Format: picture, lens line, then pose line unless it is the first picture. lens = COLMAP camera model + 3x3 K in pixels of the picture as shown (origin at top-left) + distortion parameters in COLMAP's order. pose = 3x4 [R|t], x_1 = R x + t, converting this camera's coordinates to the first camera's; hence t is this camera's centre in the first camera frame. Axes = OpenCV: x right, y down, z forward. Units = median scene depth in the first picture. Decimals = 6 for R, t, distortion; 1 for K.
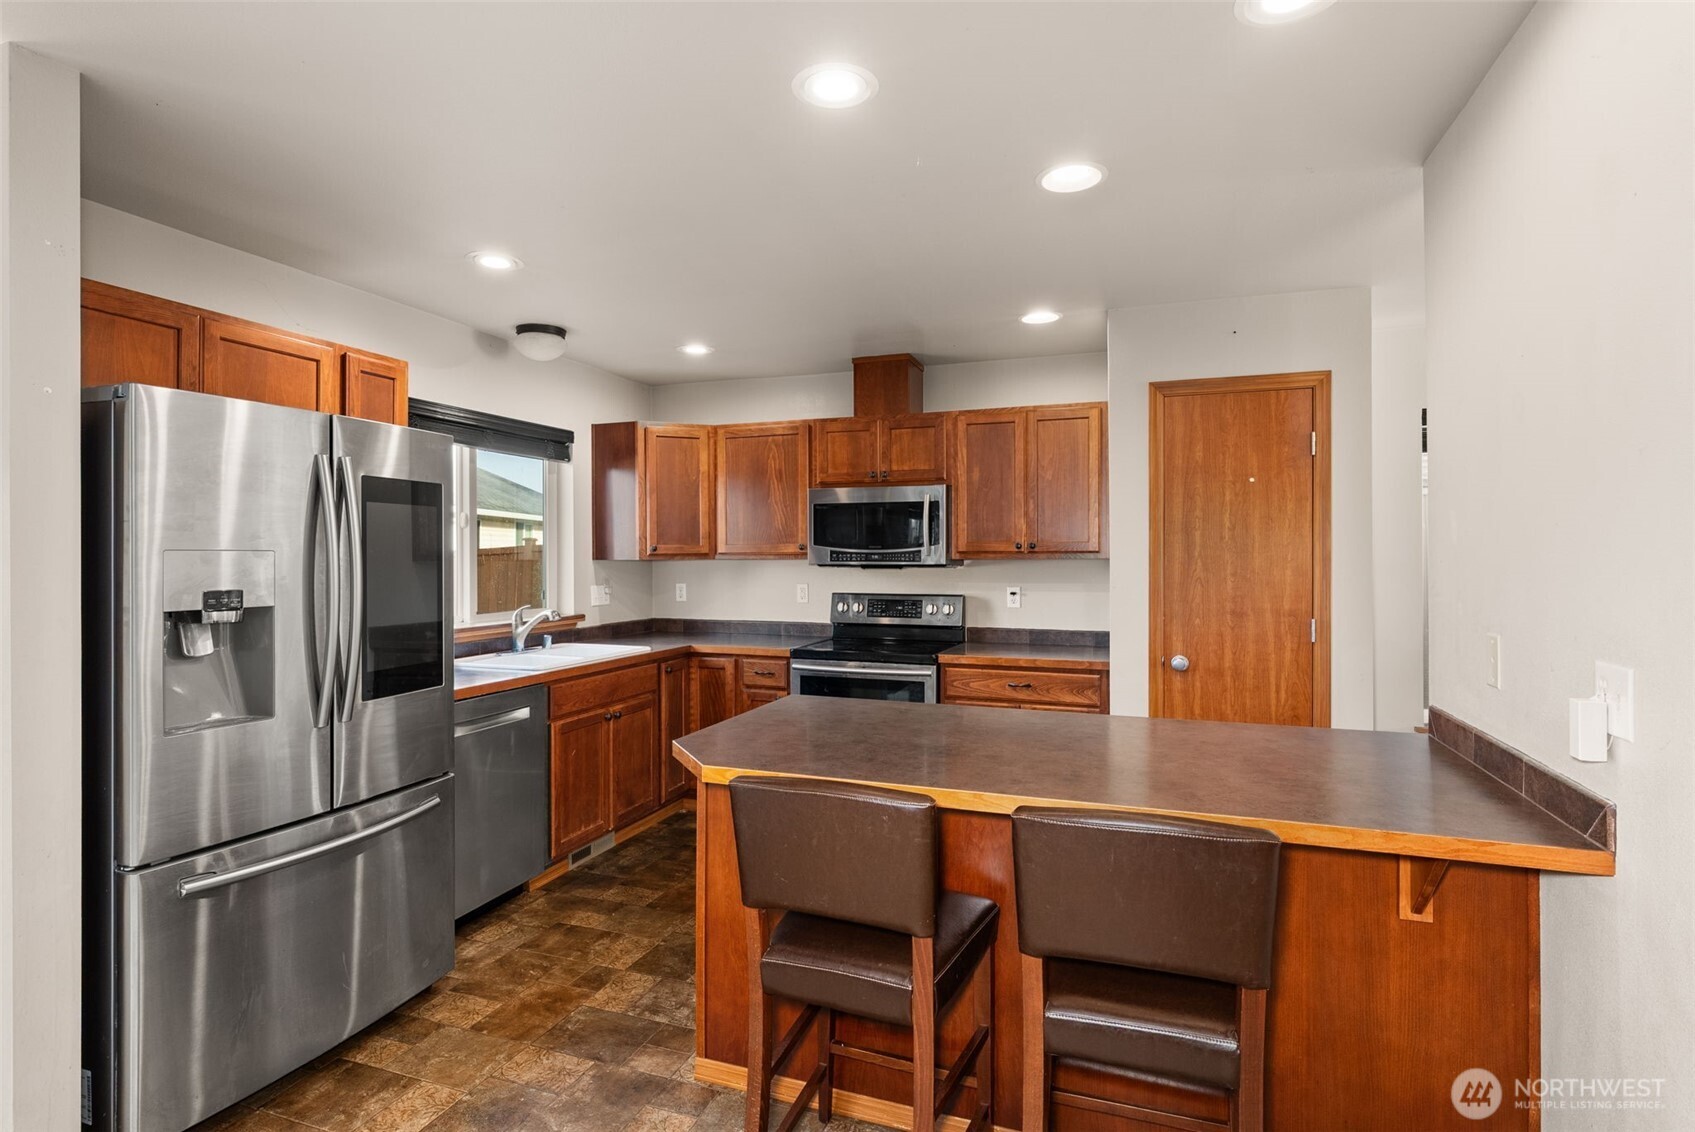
lens RADIAL K [[833.9, 0, 845.9], [0, 833.9, 554.4], [0, 0, 1]] dist [-0.000882, -0.000176]
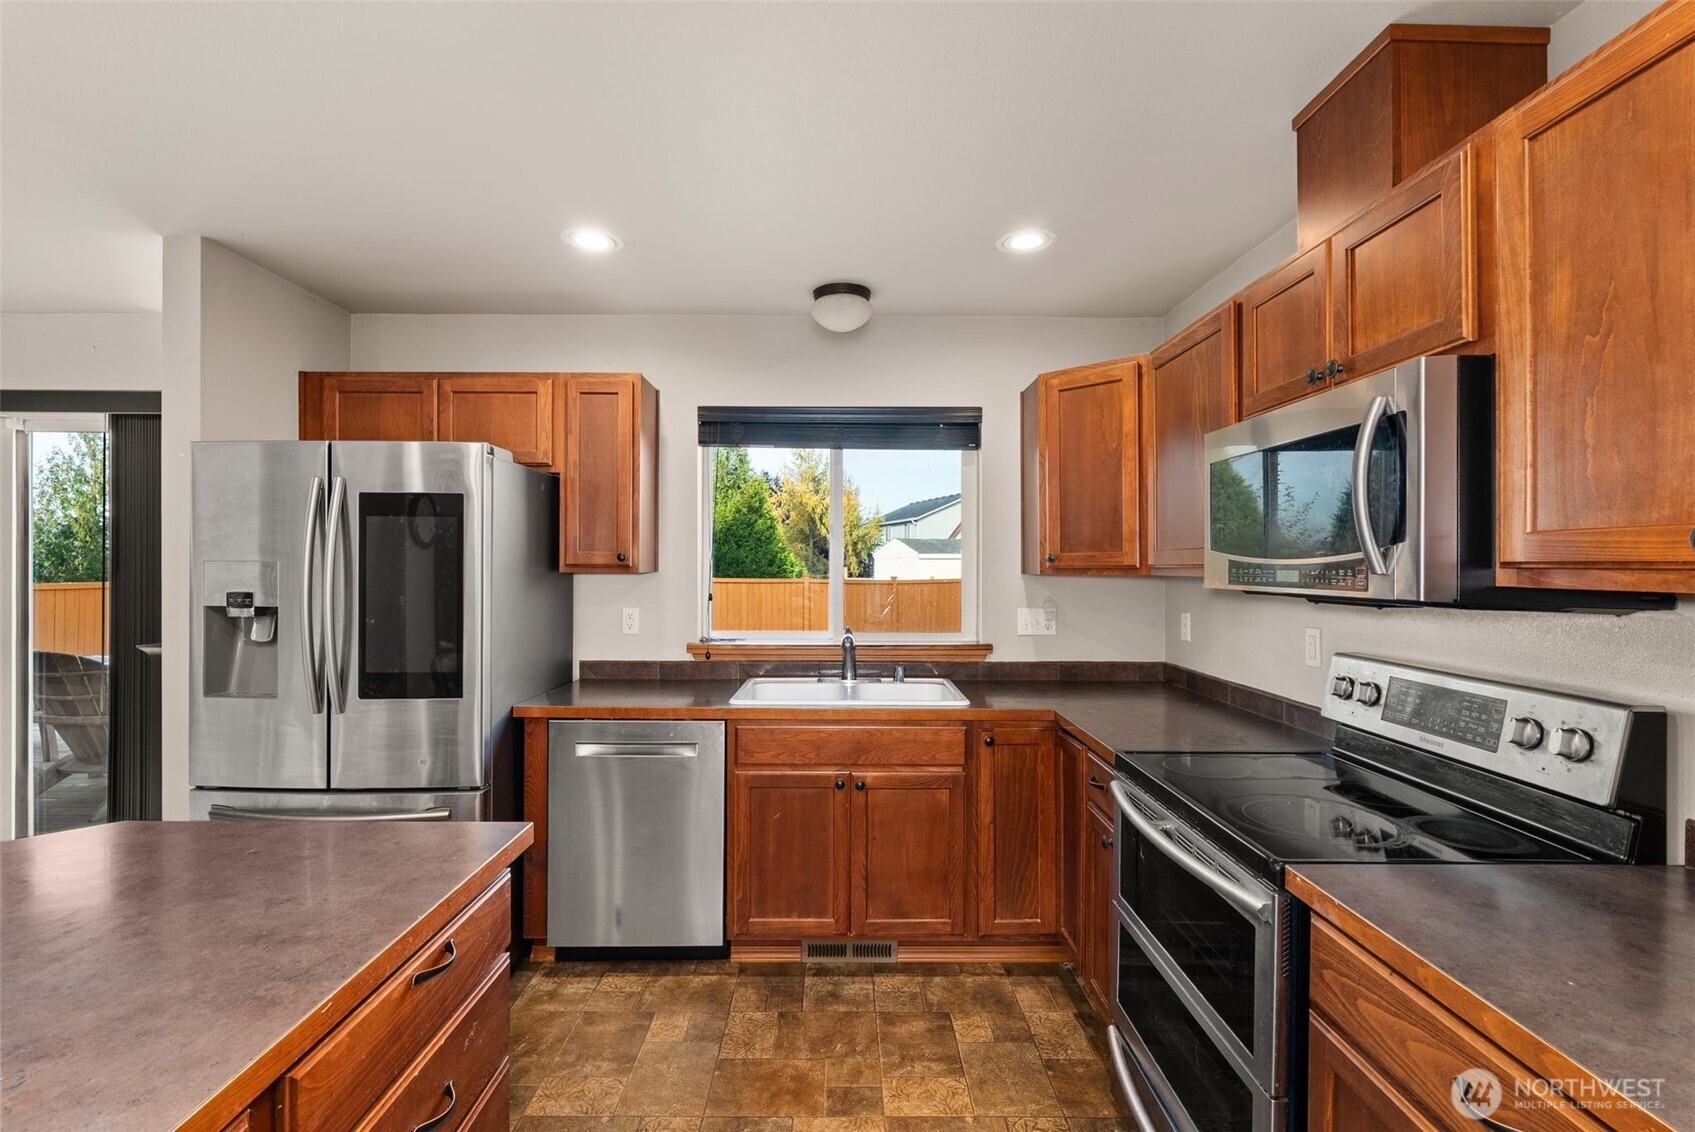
lens RADIAL K [[765.4, 0, 847.5], [0, 765.4, 566.0], [0, 0, 1]] dist [-0.000255, -0.000041]
pose [[0.354617, 0.002866, -0.935007, 0.343819], [-0.003474, 0.999992, 0.001748, -0.001122], [0.935005, 0.002628, 0.354625, 0.730416]]
